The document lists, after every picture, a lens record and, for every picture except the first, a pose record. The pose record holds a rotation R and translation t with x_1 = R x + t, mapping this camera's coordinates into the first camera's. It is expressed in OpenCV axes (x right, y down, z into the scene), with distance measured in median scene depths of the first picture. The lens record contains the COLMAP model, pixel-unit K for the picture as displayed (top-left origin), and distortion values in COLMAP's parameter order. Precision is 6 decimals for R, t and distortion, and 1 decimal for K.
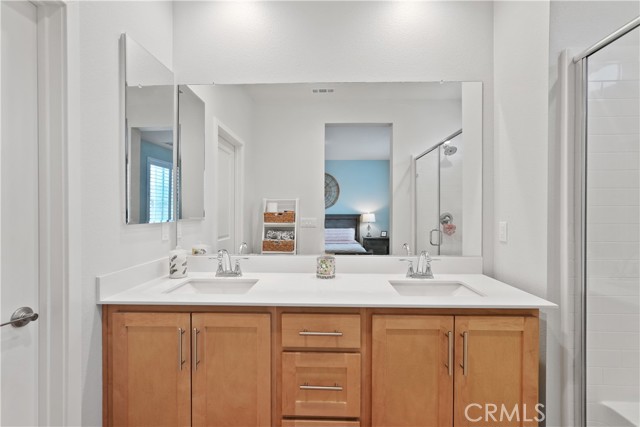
lens RADIAL K [[287.5, 0, 320.0], [0, 287.5, 213.5], [0, 0, 1]] dist [-0.003208, 0.000320]
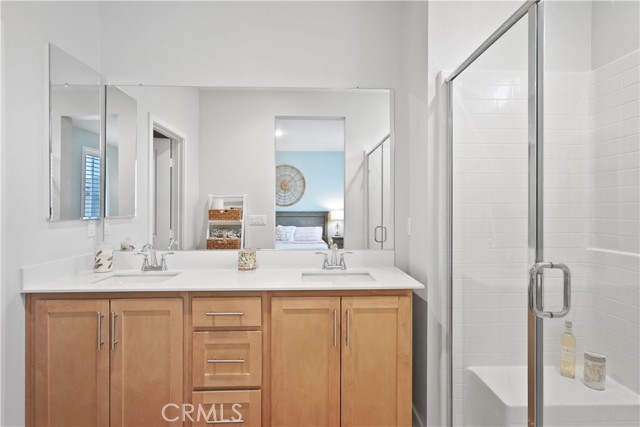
lens RADIAL K [[333.3, 0, 319.0], [0, 333.3, 209.0], [0, 0, 1]] dist [0.000631, 0.001110]
pose [[0.997683, -0.001220, 0.068029, 0.275360], [0.001541, 0.999988, -0.004678, 0.001737], [-0.068022, 0.004772, 0.997672, -0.353341]]
